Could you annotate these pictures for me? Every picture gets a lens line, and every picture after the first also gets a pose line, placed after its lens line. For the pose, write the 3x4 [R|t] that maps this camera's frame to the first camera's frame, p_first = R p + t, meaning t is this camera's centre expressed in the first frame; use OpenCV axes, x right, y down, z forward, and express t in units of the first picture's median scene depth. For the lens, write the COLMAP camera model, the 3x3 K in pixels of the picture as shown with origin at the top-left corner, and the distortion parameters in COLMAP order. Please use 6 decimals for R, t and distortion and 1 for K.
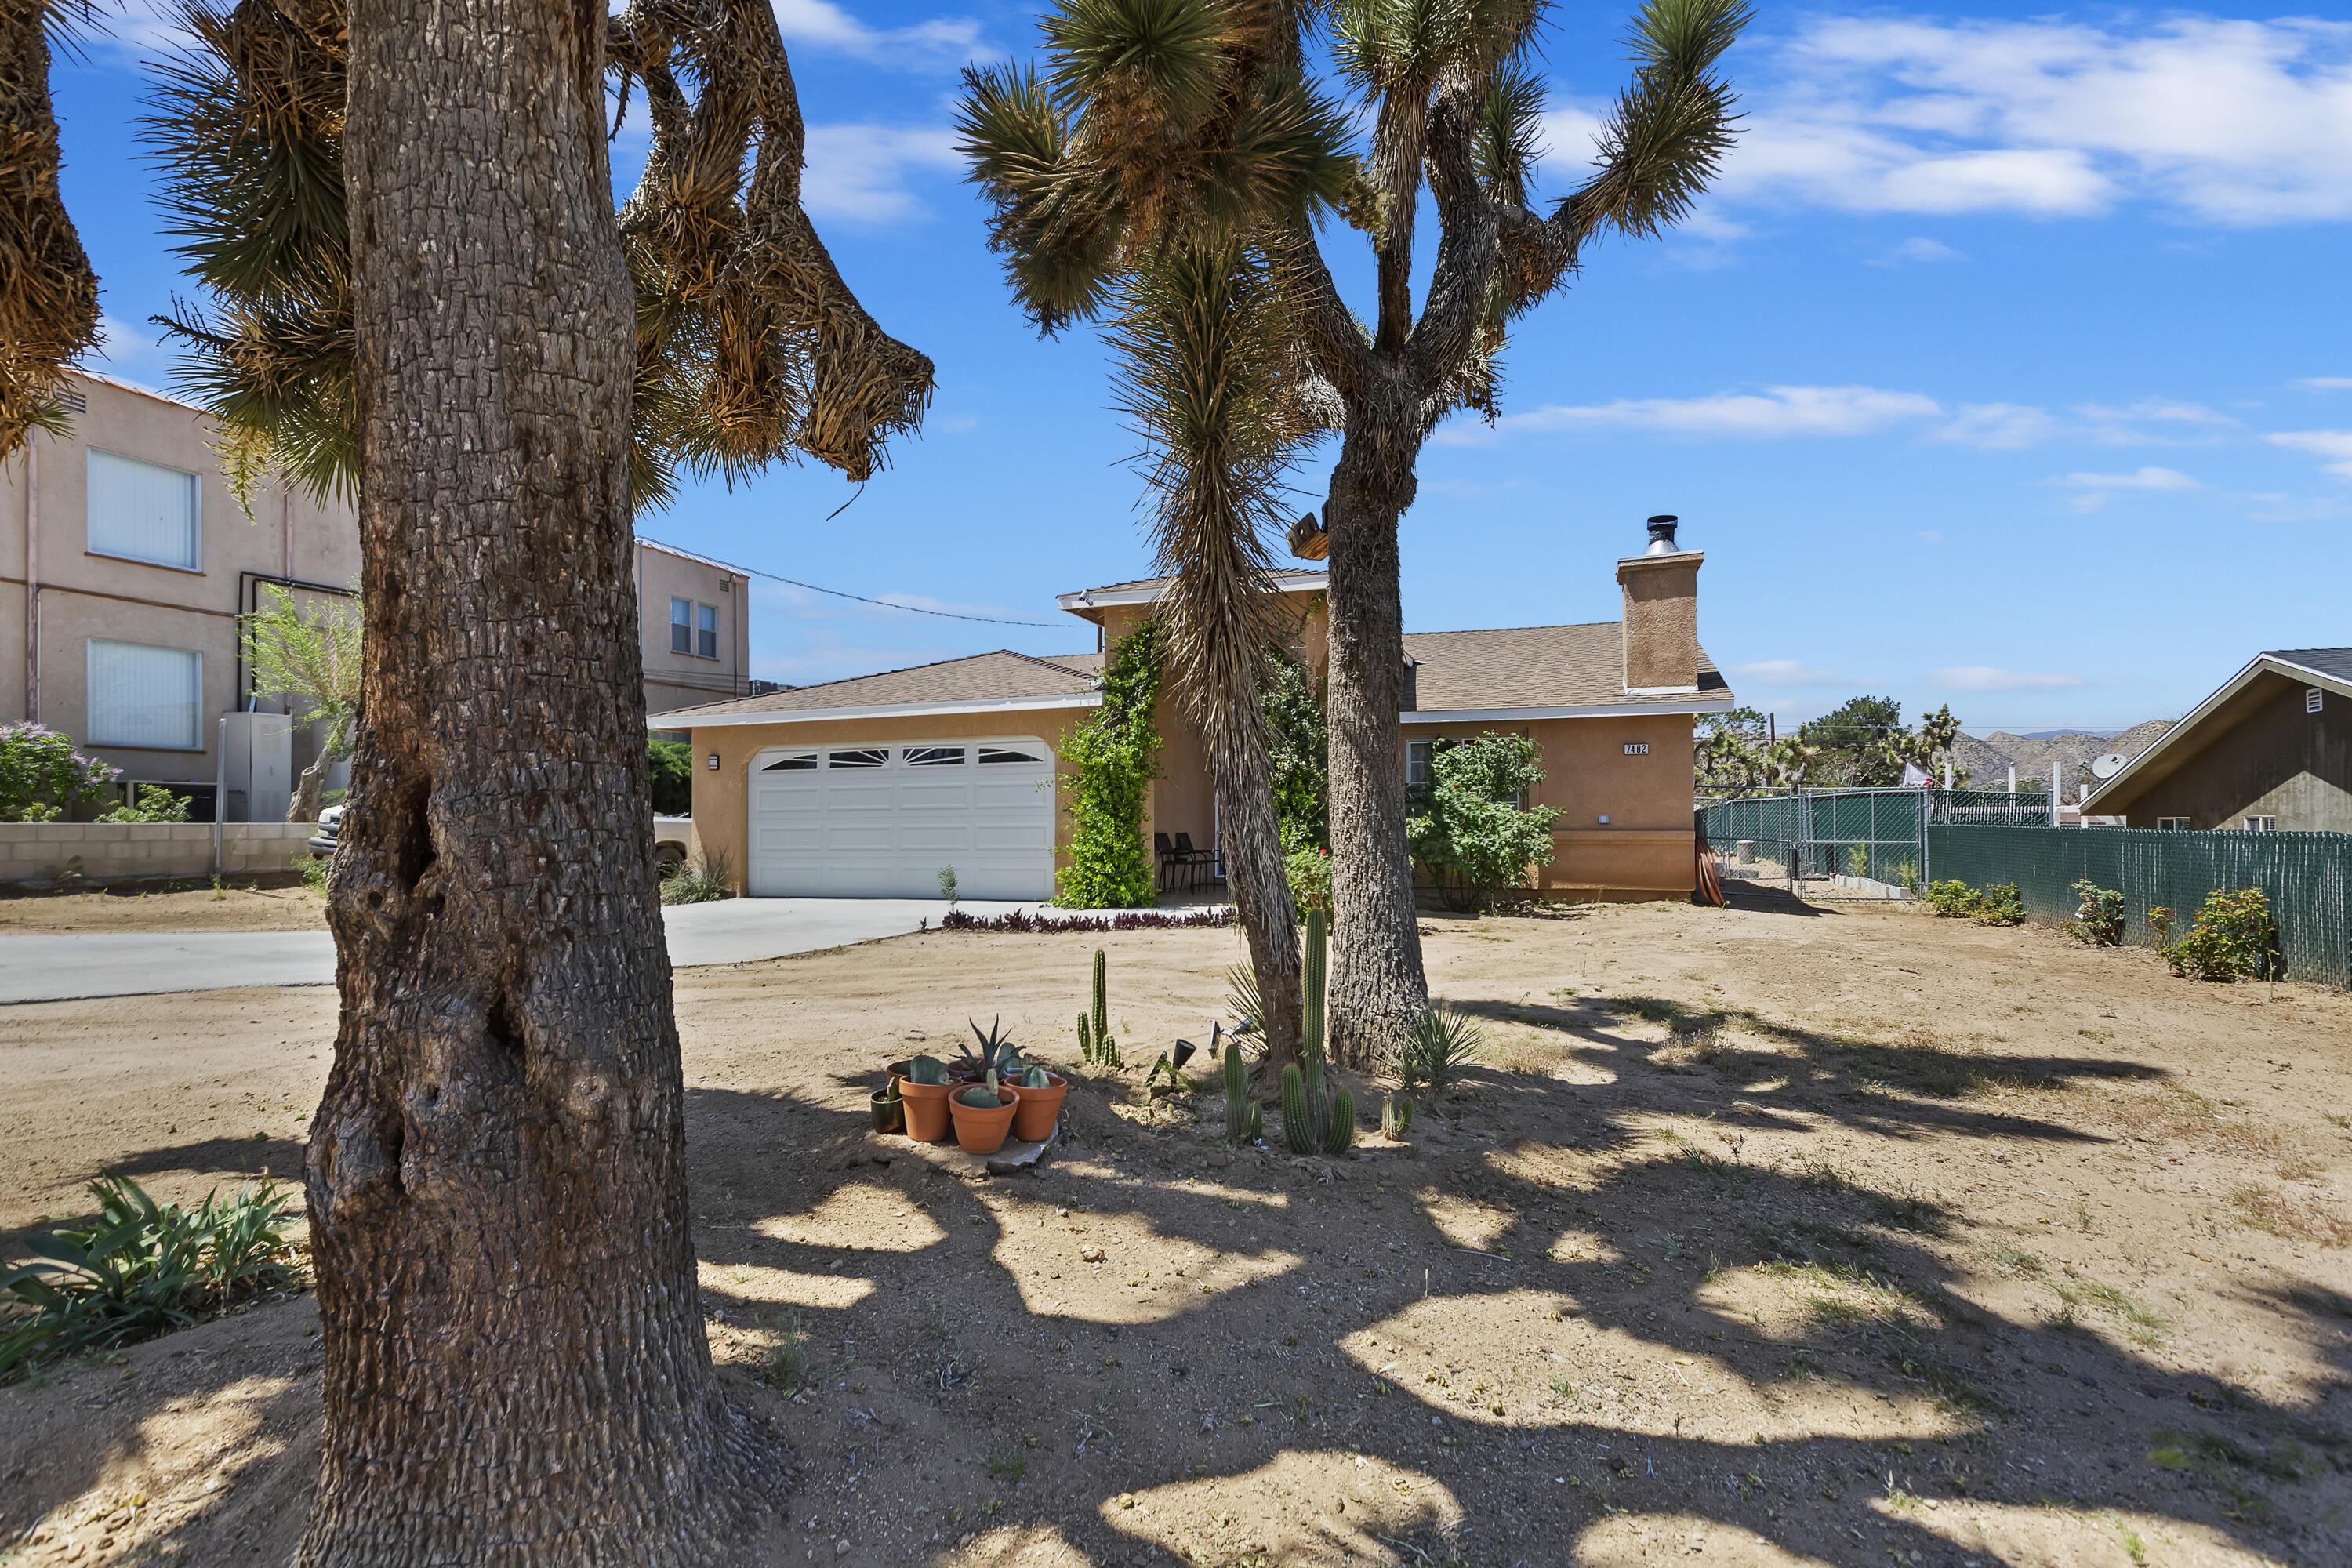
lens RADIAL K [[1090.0, 0, 1192.1], [0, 1090.0, 850.1], [0, 0, 1]] dist [0.001872, 0.000511]
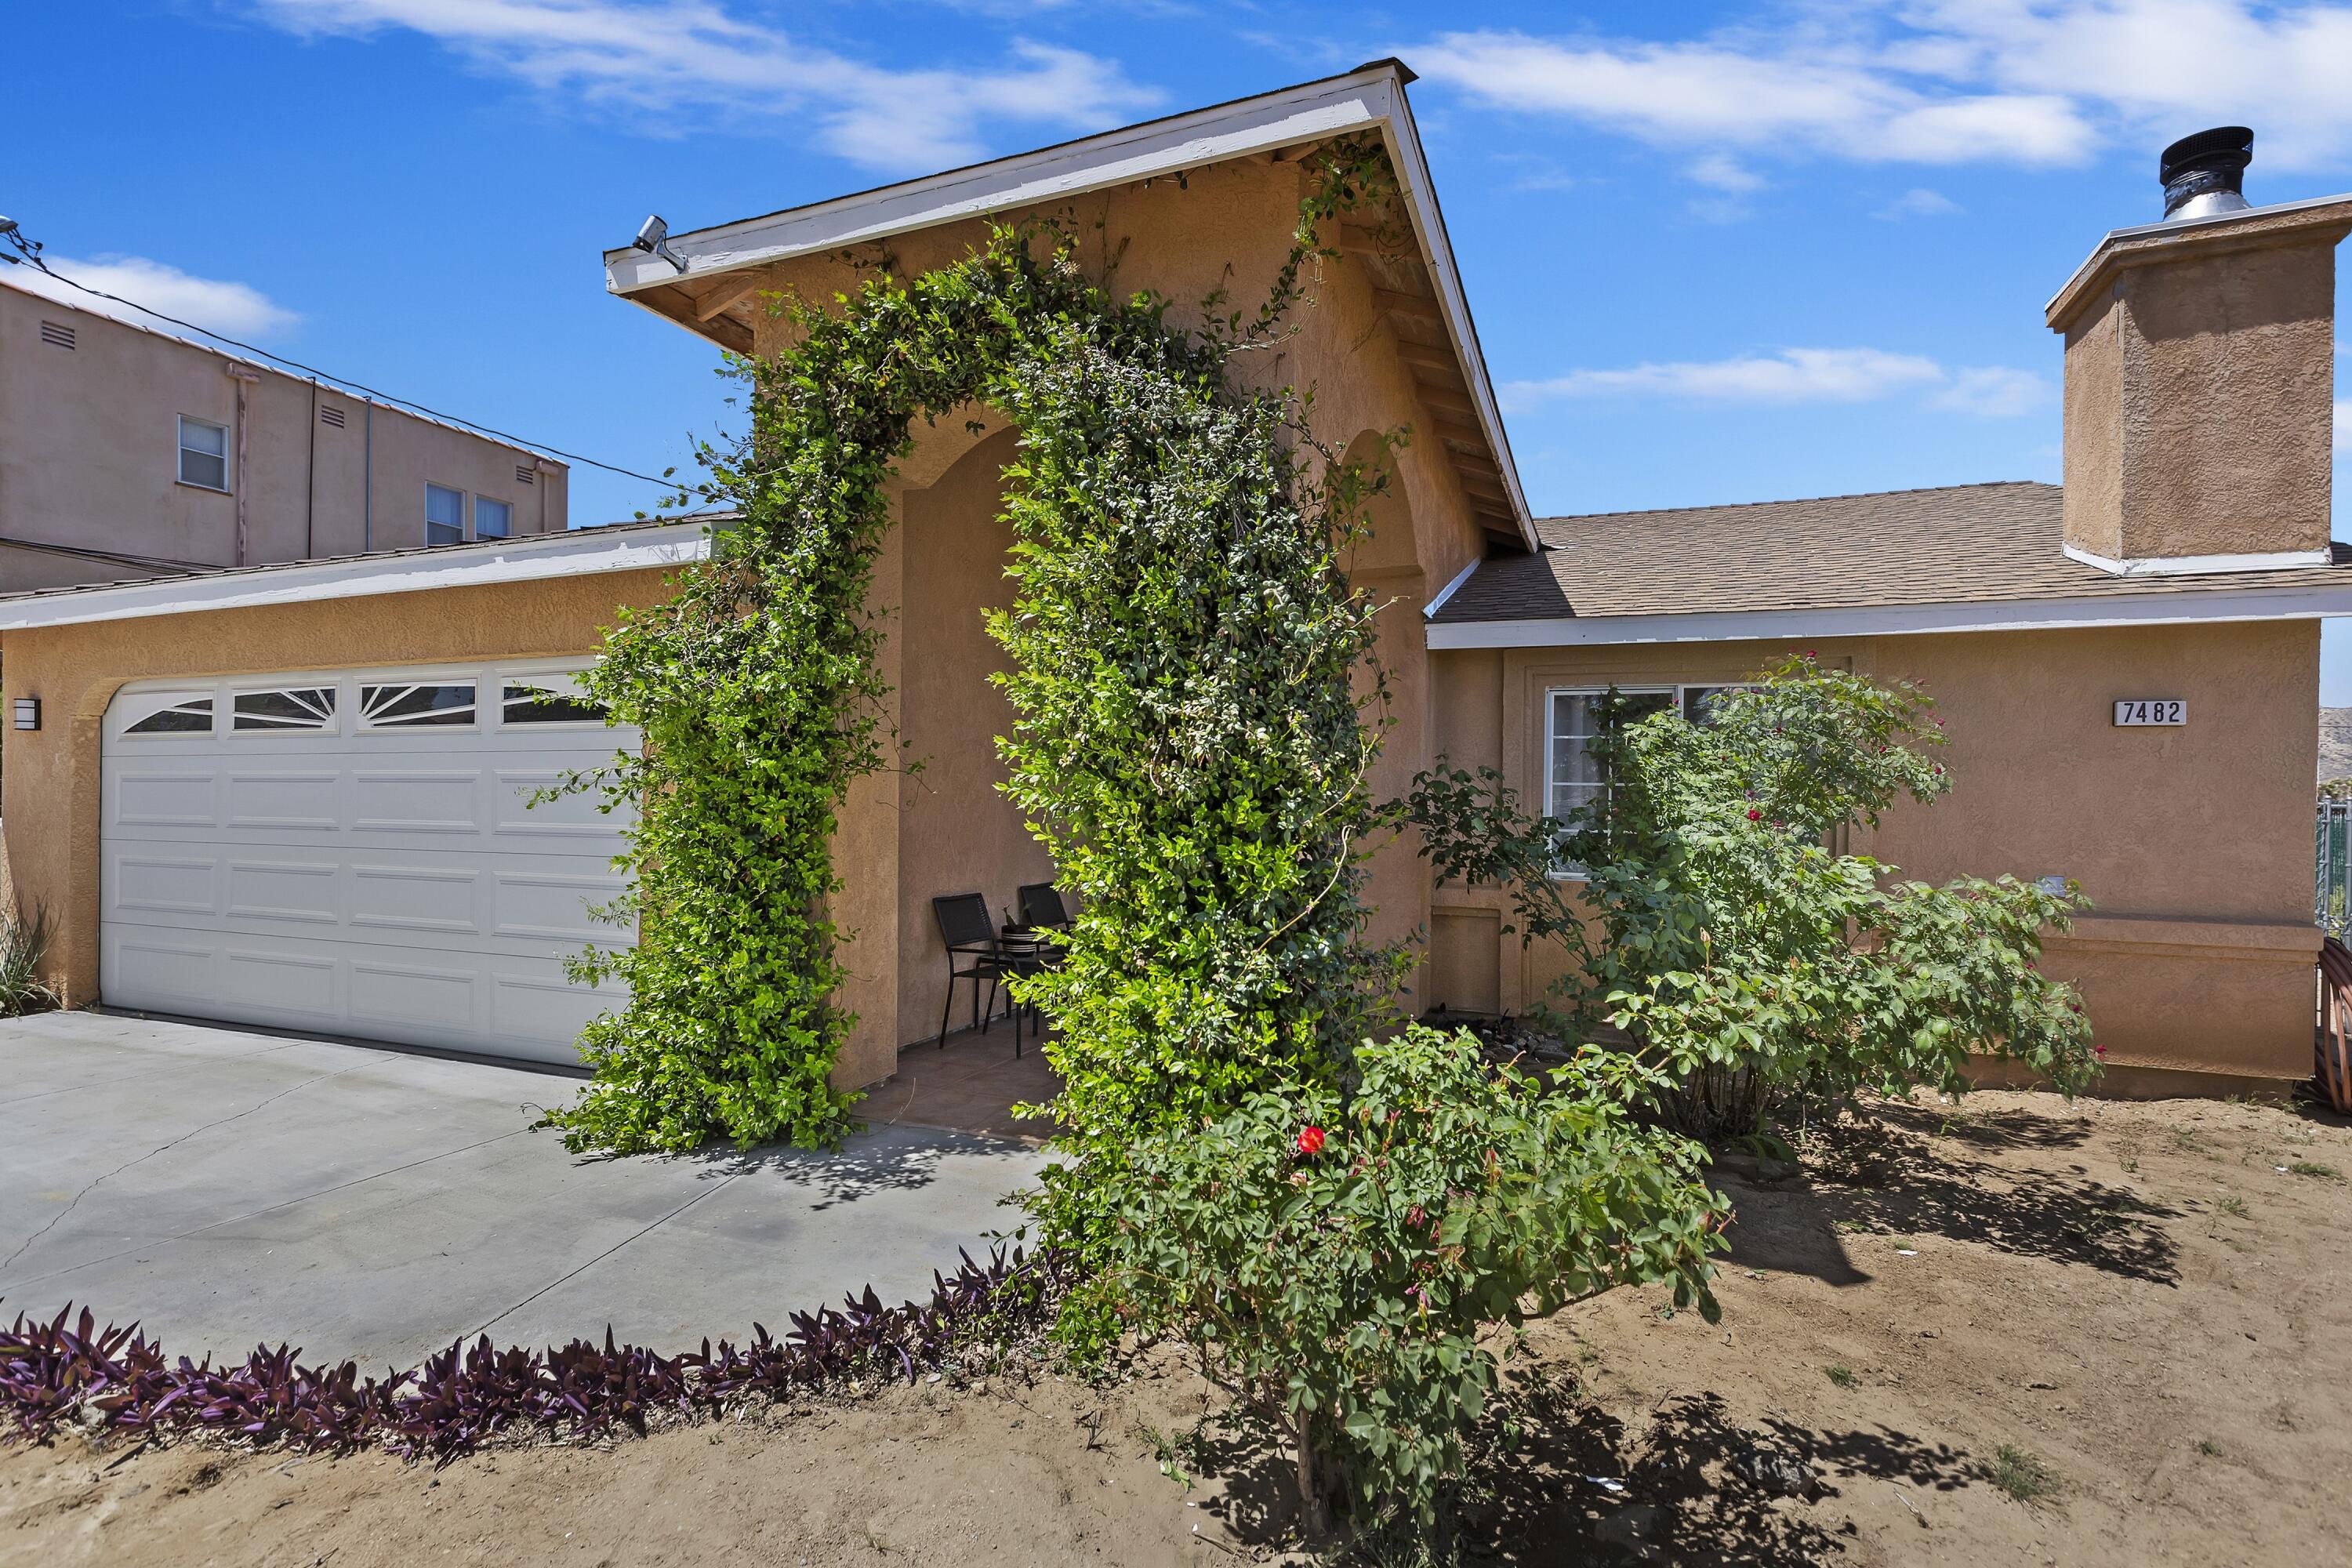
lens RADIAL K [[1107.9, 0, 1194.8], [0, 1107.9, 811.7], [0, 0, 1]] dist [0.000701, 0.000200]
pose [[0.999065, 0.018281, -0.039176, 0.078823], [-0.018692, 0.999774, -0.010141, -0.046392], [0.038982, 0.010864, 0.999181, 0.587747]]
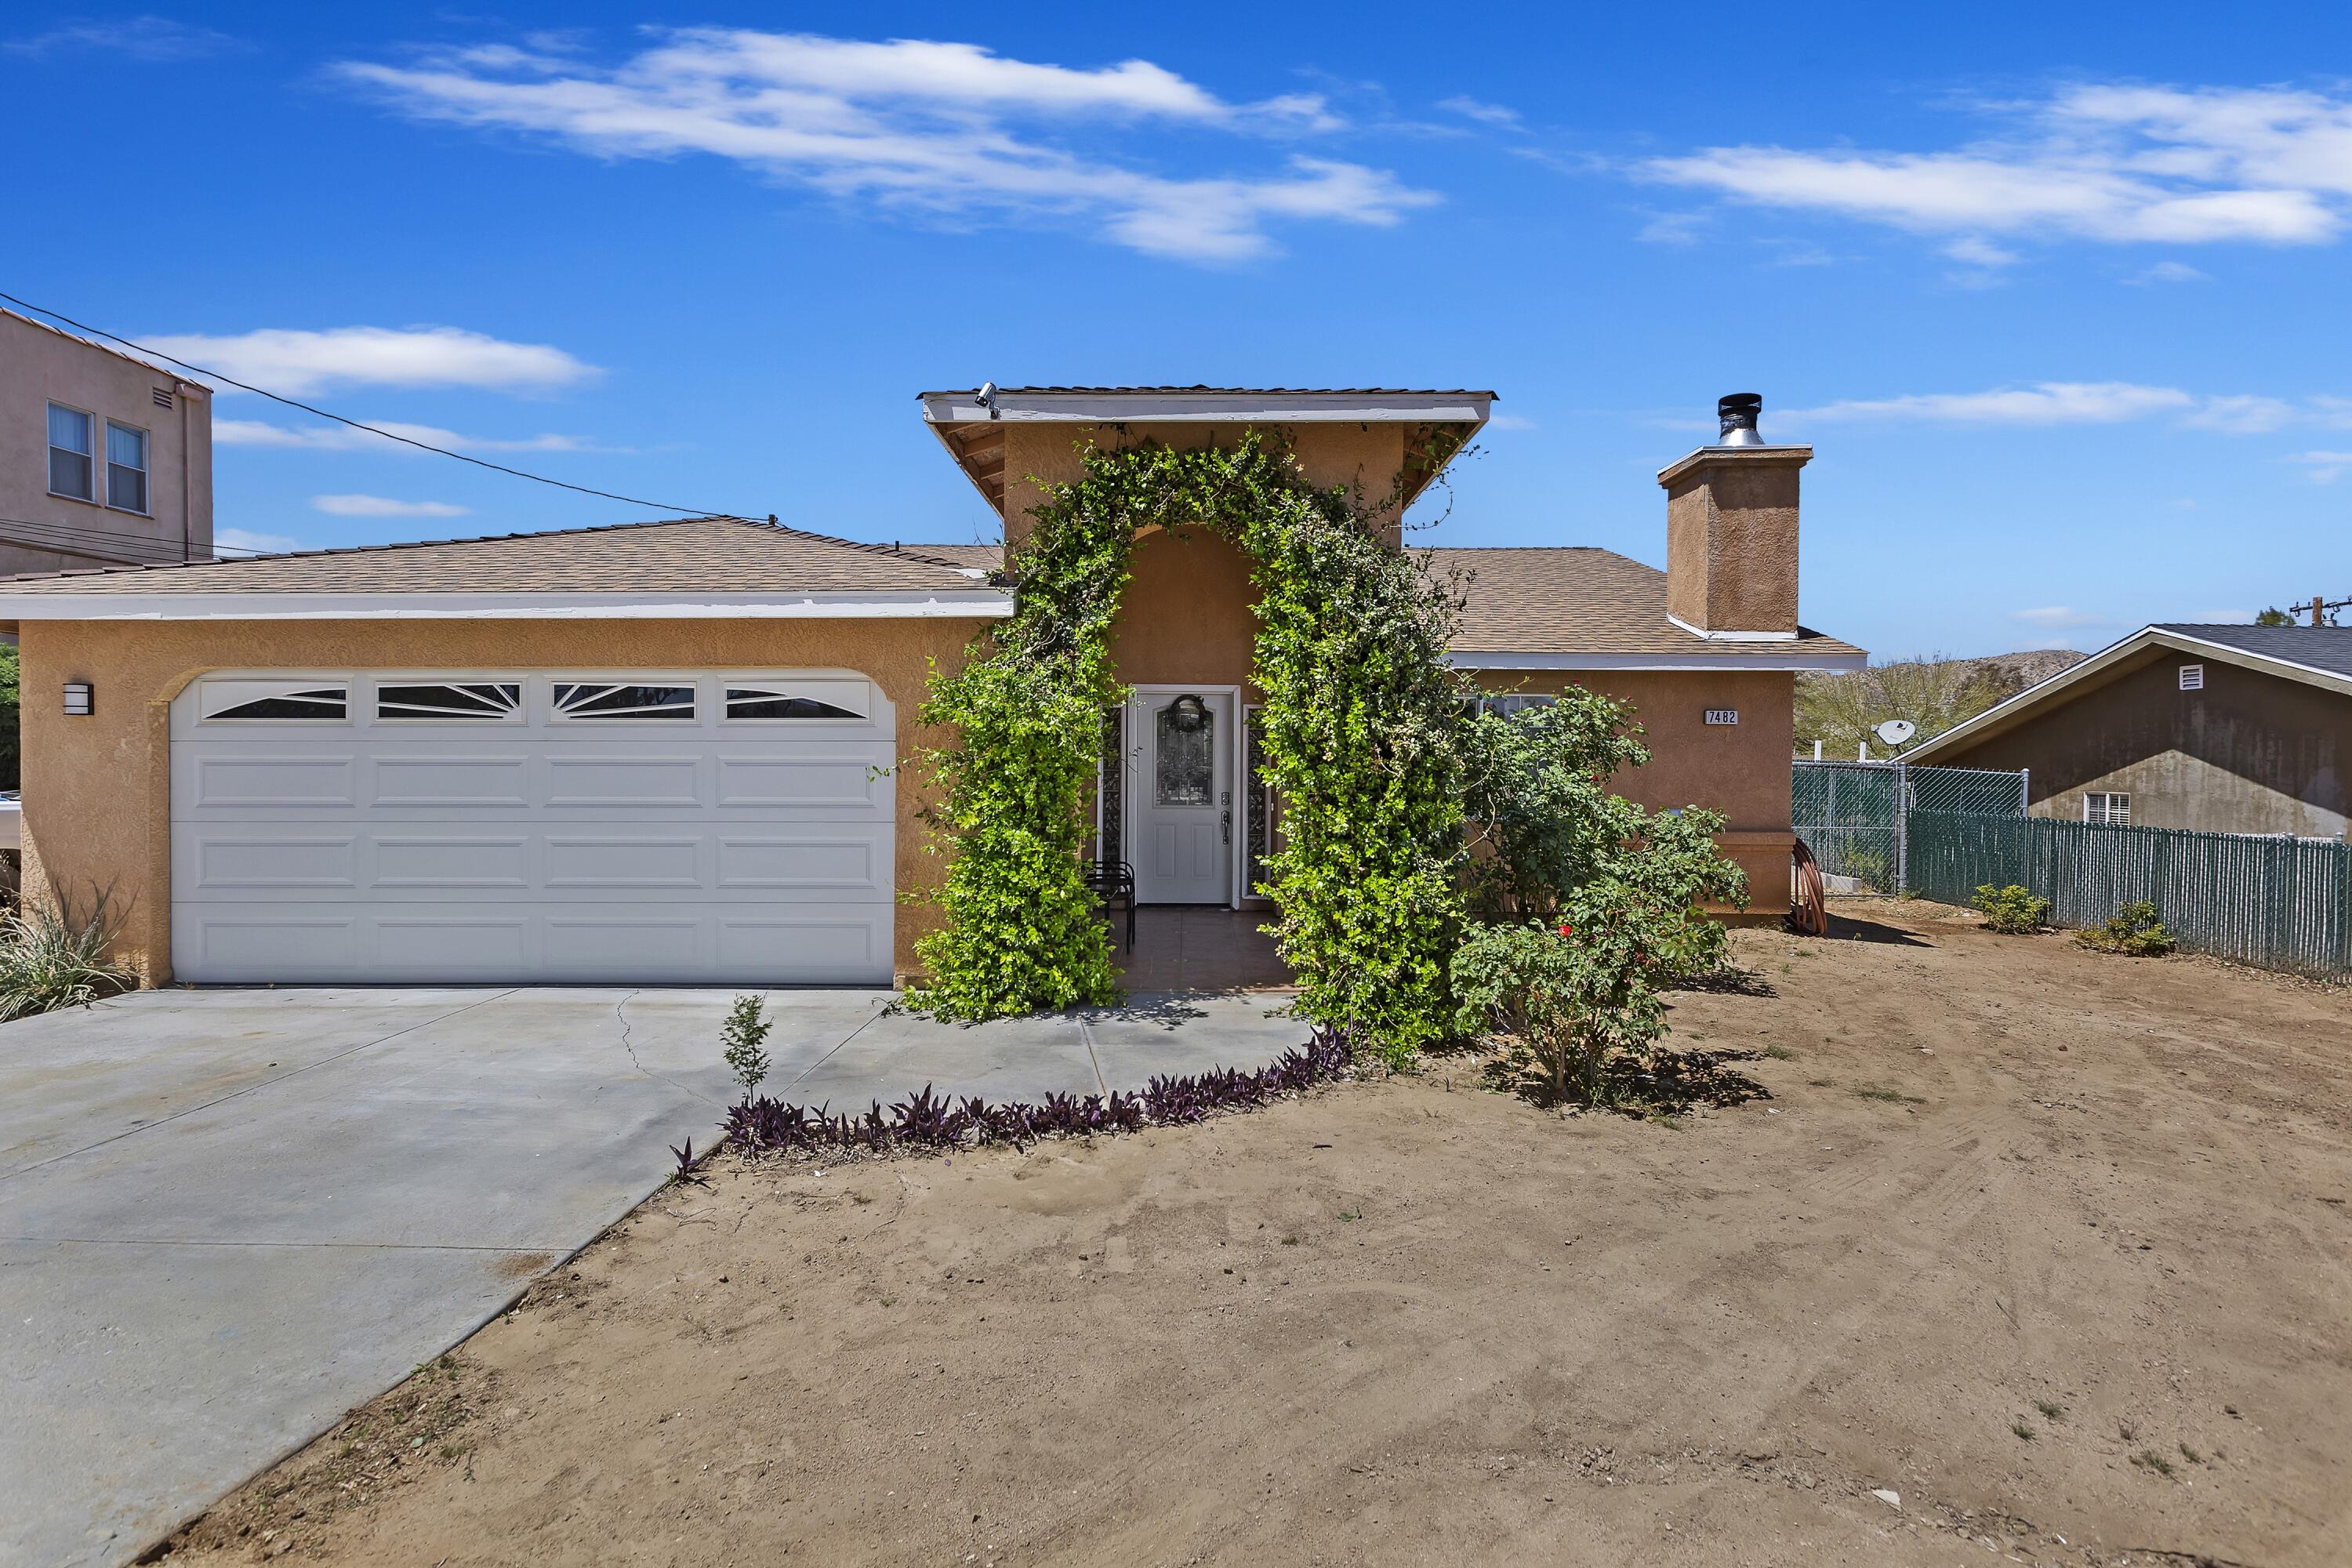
lens RADIAL K [[1085.5, 0, 1176.0], [0, 1085.5, 784.0], [0, 0, 1]] dist [0.002601, 0.000782]
pose [[0.947484, 0.001615, 0.319800, -0.156068], [-0.002860, 0.999990, 0.003423, -0.050455], [-0.319791, -0.004158, 0.947479, 0.443203]]
